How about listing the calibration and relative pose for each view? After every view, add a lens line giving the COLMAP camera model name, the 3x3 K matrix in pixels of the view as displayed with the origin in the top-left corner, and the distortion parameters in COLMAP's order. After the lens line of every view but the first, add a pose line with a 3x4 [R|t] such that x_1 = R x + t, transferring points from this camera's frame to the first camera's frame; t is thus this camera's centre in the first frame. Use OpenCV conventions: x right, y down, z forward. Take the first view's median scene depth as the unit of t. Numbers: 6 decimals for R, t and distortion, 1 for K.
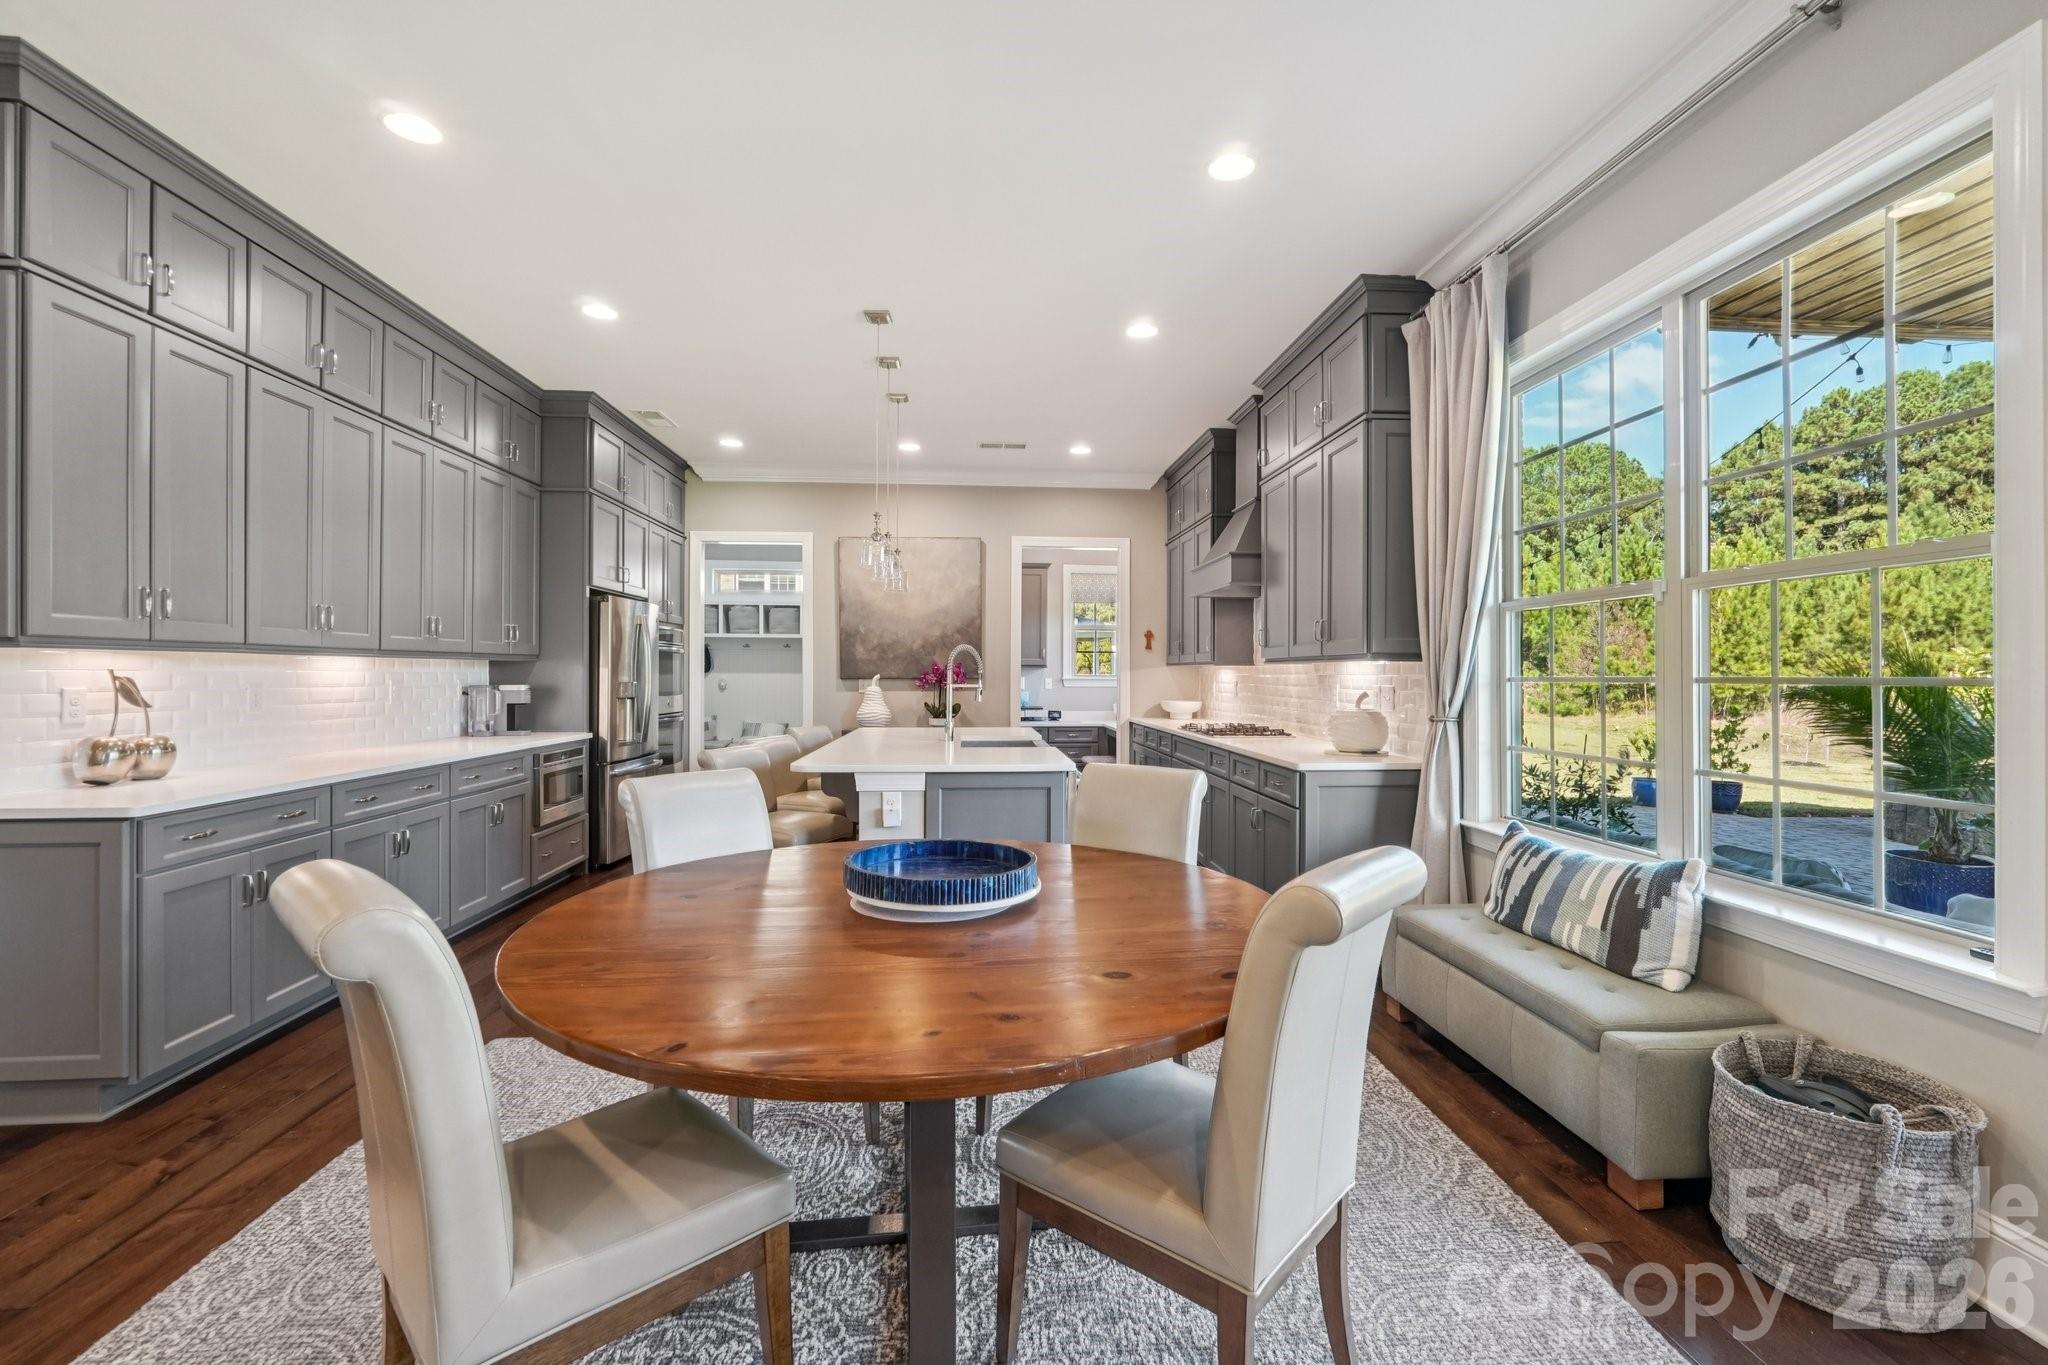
lens RADIAL K [[878.8, 0, 1022.8], [0, 878.8, 662.4], [0, 0, 1]] dist [-0.001278, 0.004673]
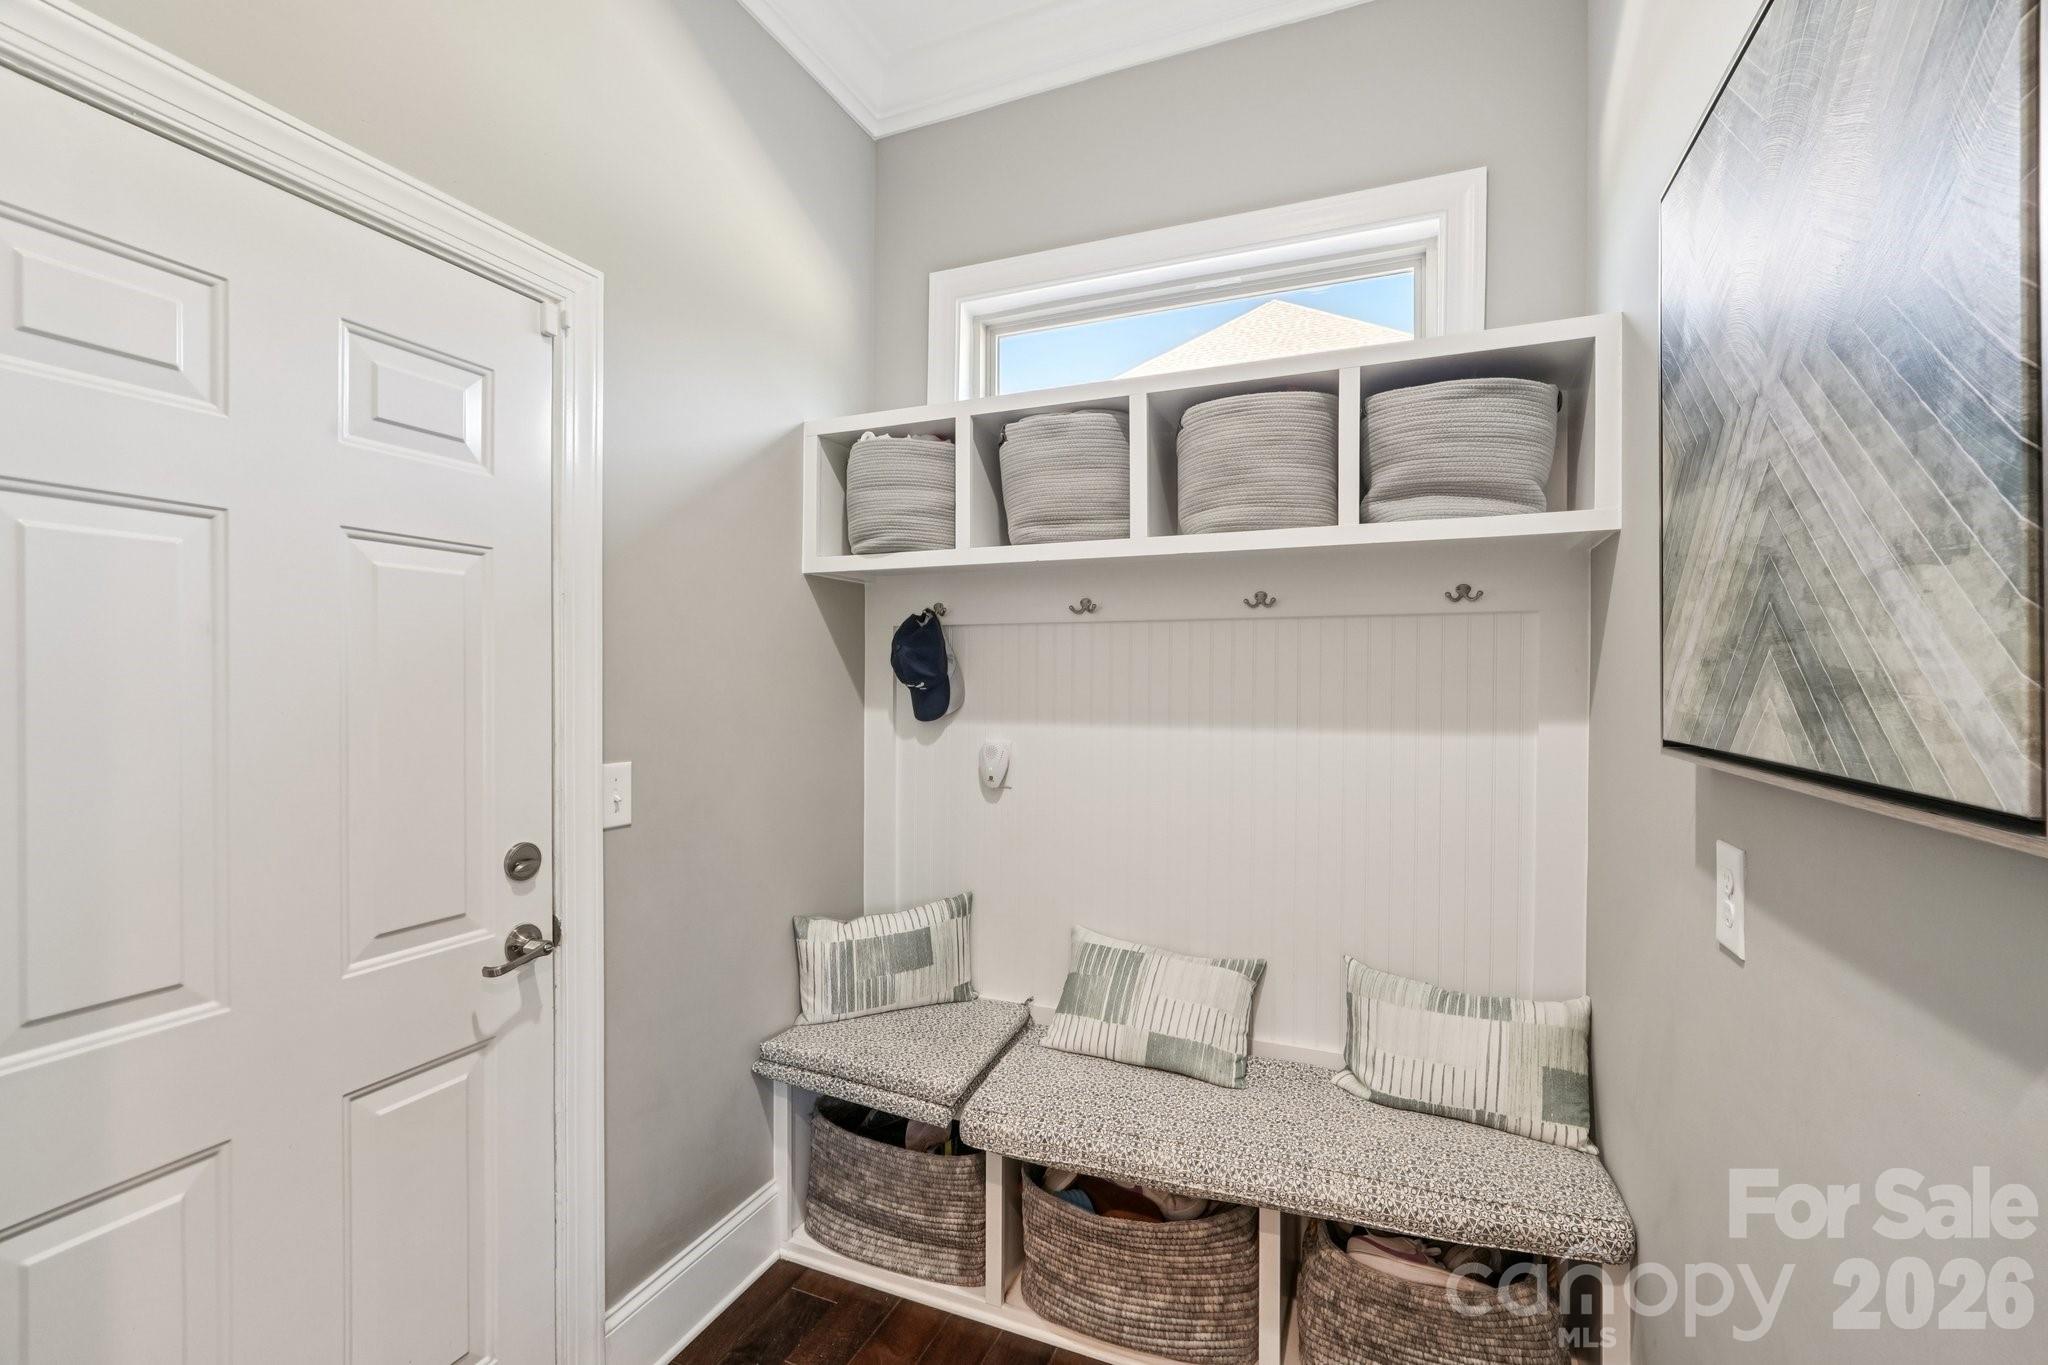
lens RADIAL K [[862.3, 0, 1032.4], [0, 862.3, 684.2], [0, 0, 1]] dist [-0.014100, 0.005893]
pose [[0.891722, 0.002091, -0.452579, -0.282344], [0.004103, 0.999911, 0.012706, -0.001417], [0.452565, -0.013187, 0.891634, 0.996305]]
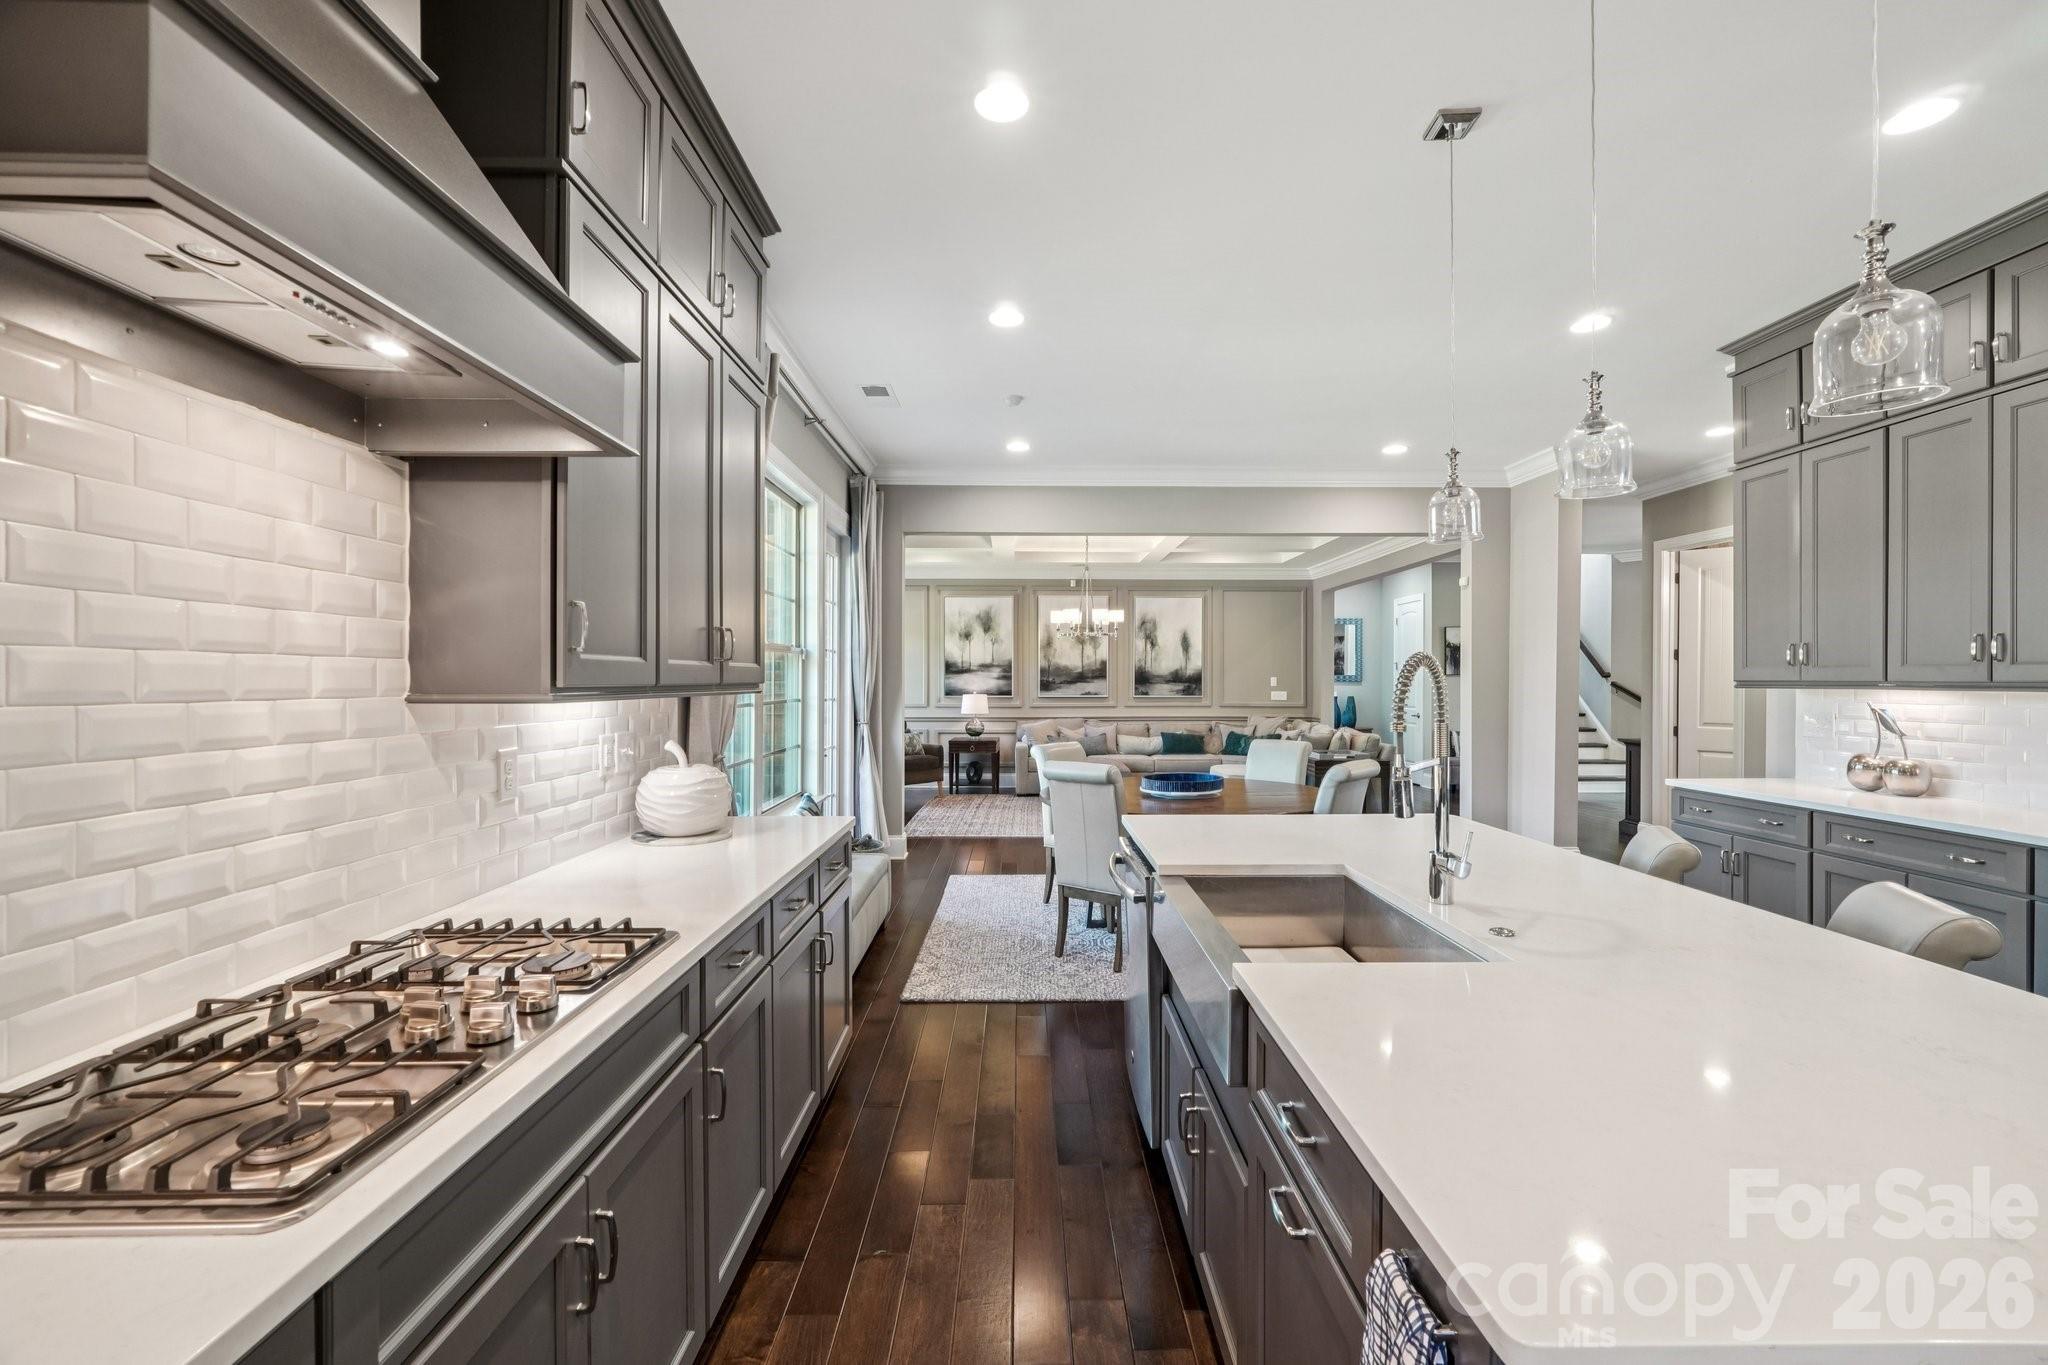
lens RADIAL K [[862.3, 0, 1032.4], [0, 862.3, 684.2], [0, 0, 1]] dist [-0.014100, 0.005893]
pose [[-0.998478, -0.003264, 0.055056, 0.051311], [-0.003685, 0.999965, -0.007562, -0.002507], [-0.055029, -0.007753, -0.998455, 0.923267]]
